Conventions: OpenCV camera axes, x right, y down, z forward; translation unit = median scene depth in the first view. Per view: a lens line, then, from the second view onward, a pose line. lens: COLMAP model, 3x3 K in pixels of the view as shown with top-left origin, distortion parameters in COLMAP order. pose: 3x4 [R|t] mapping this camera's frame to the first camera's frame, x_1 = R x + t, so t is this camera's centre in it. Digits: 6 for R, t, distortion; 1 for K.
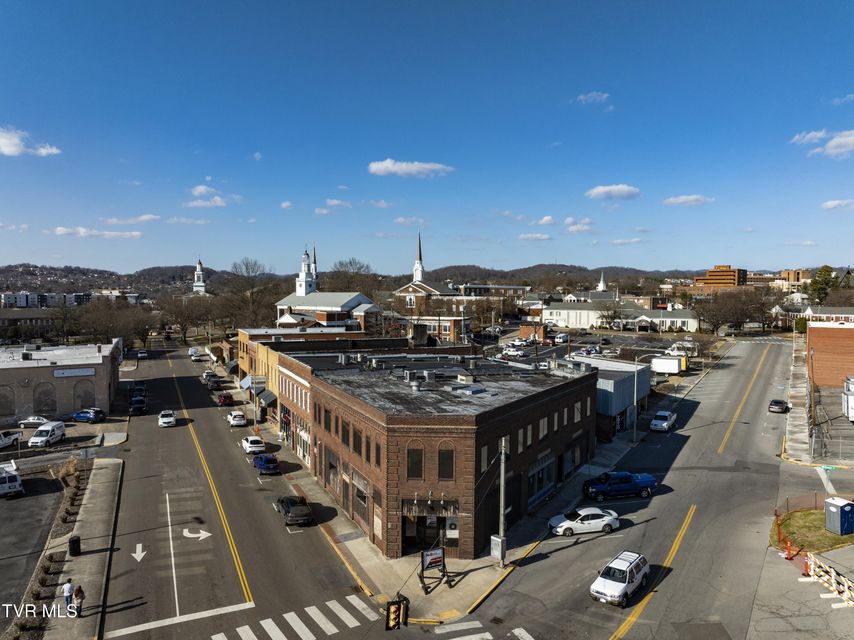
lens RADIAL K [[608.6, 0, 427.0], [0, 608.6, 320.0], [0, 0, 1]] dist [-0.041738, 0.002505]
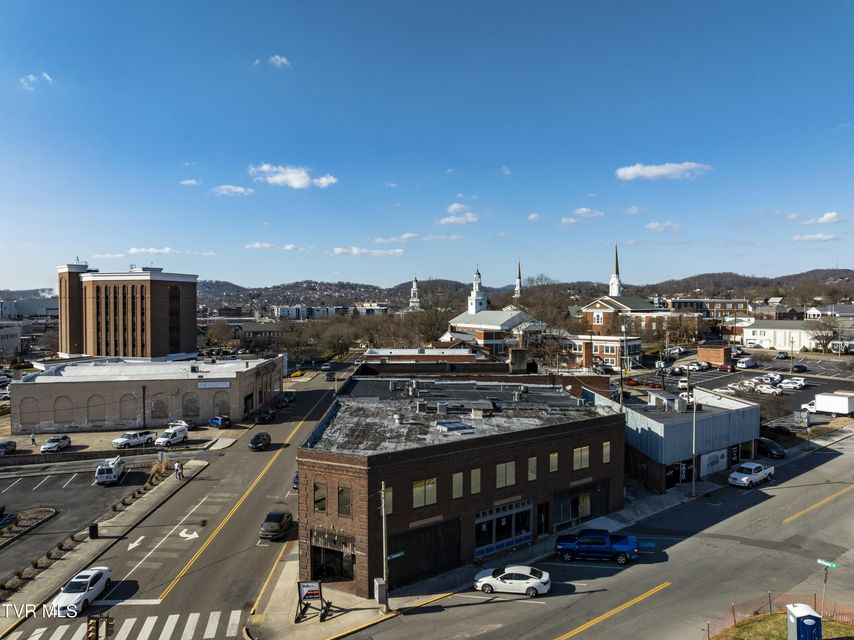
lens RADIAL K [[608.6, 0, 427.0], [0, 608.6, 320.0], [0, 0, 1]] dist [-0.041738, 0.002505]
pose [[0.921786, 0.003072, -0.387686, 0.274881], [-0.010138, 0.999818, -0.016181, -0.026861], [0.387566, 0.018845, 0.921649, 0.049812]]
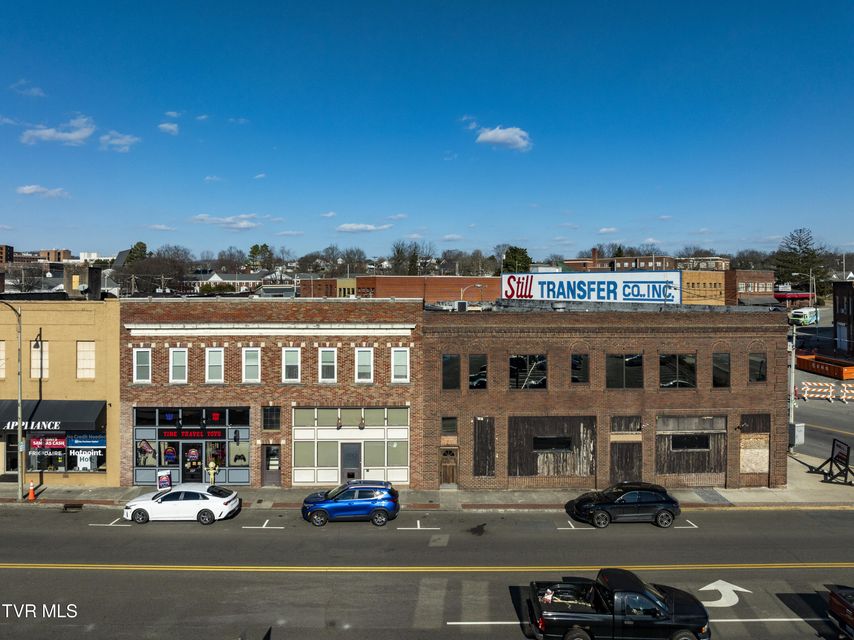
lens RADIAL K [[616.8, 0, 411.5], [0, 616.8, 285.3], [0, 0, 1]] dist [-0.036088, -0.003008]
pose [[0.398871, -0.008051, 0.916972, -0.524172], [0.039859, 0.999169, -0.008566, 0.049767], [-0.916140, 0.039966, 0.398860, 0.564784]]
